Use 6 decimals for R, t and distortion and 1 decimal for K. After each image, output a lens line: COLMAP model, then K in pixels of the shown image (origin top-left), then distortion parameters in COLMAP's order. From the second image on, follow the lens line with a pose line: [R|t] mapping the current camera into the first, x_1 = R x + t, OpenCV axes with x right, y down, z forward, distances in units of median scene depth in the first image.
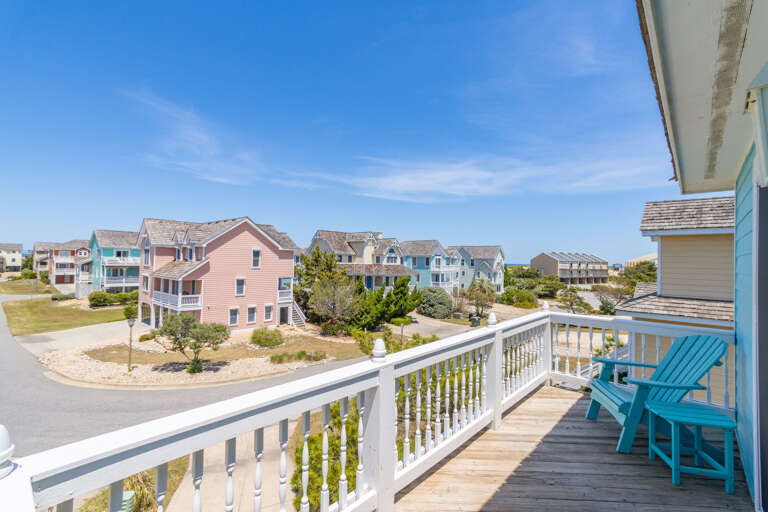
lens RADIAL K [[353.6, 0, 384.0], [0, 353.6, 256.0], [0, 0, 1]] dist [-0.022003, 0.020036]
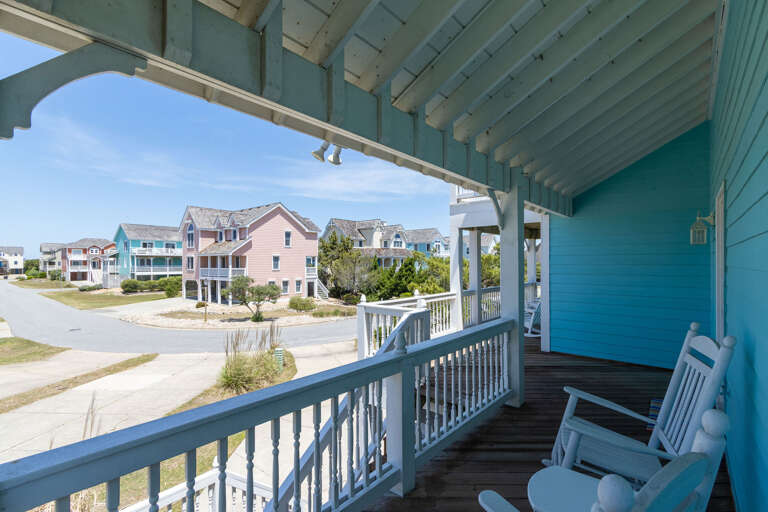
lens RADIAL K [[362.9, 0, 380.0], [0, 362.9, 262.4], [0, 0, 1]] dist [0.001051, -0.000830]
pose [[0.999534, -0.023706, 0.019205, -0.067745], [0.023498, 0.999664, 0.010983, 0.063842], [-0.019459, -0.010527, 0.999755, -0.162463]]
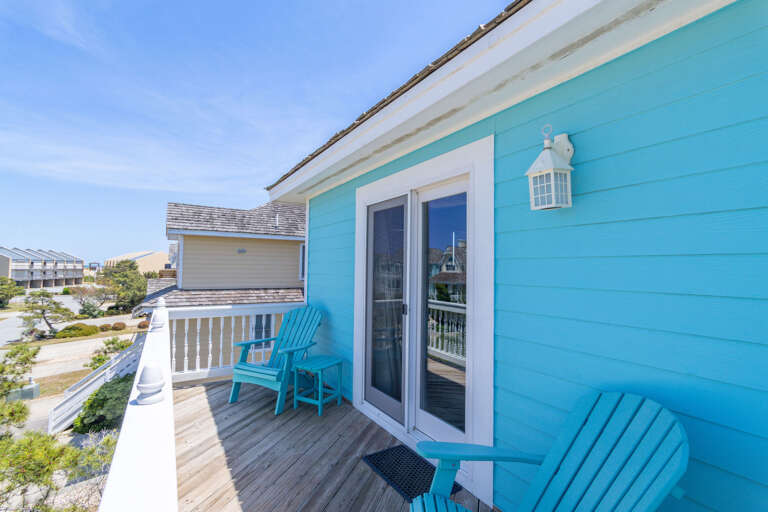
lens RADIAL K [[353.6, 0, 384.0], [0, 353.6, 256.0], [0, 0, 1]] dist [-0.022003, 0.020036]
pose [[0.284190, 0.017284, 0.958612, -0.023497], [-0.019891, 0.999729, -0.012129, 0.002535], [-0.958562, -0.015621, 0.284456, 0.022250]]
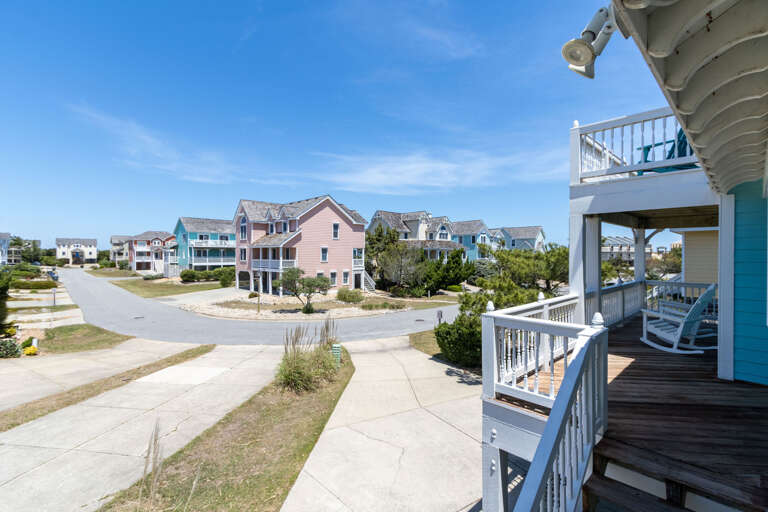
lens RADIAL K [[354.1, 0, 384.0], [0, 354.1, 256.0], [0, 0, 1]] dist [0.000791, -0.000811]
pose [[0.996843, -0.019143, -0.077058, -0.092196], [0.020286, 0.999695, 0.014081, 0.062571], [0.076765, -0.015600, 0.996927, -0.129584]]
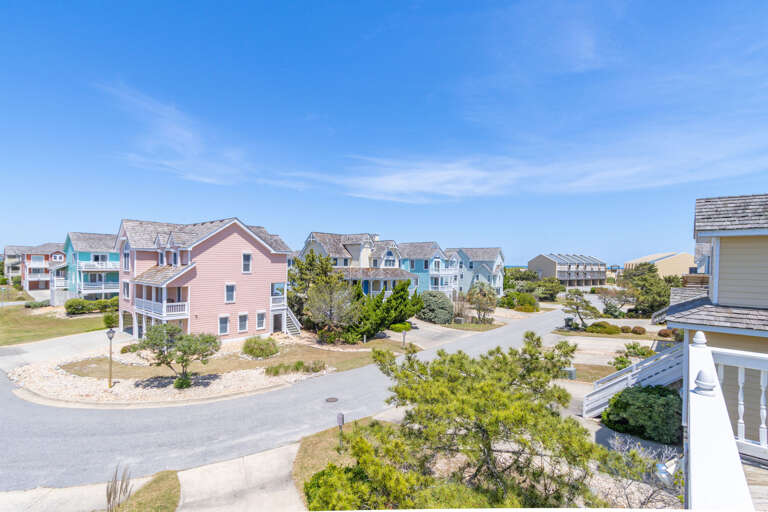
lens RADIAL K [[361.3, 0, 385.3], [0, 361.3, 270.5], [0, 0, 1]] dist [-0.015516, 0.015030]
pose [[0.999648, -0.005965, 0.025868, -0.018080], [0.005085, 0.999411, 0.033941, -0.001992], [-0.026055, -0.033798, 0.999089, 0.032365]]
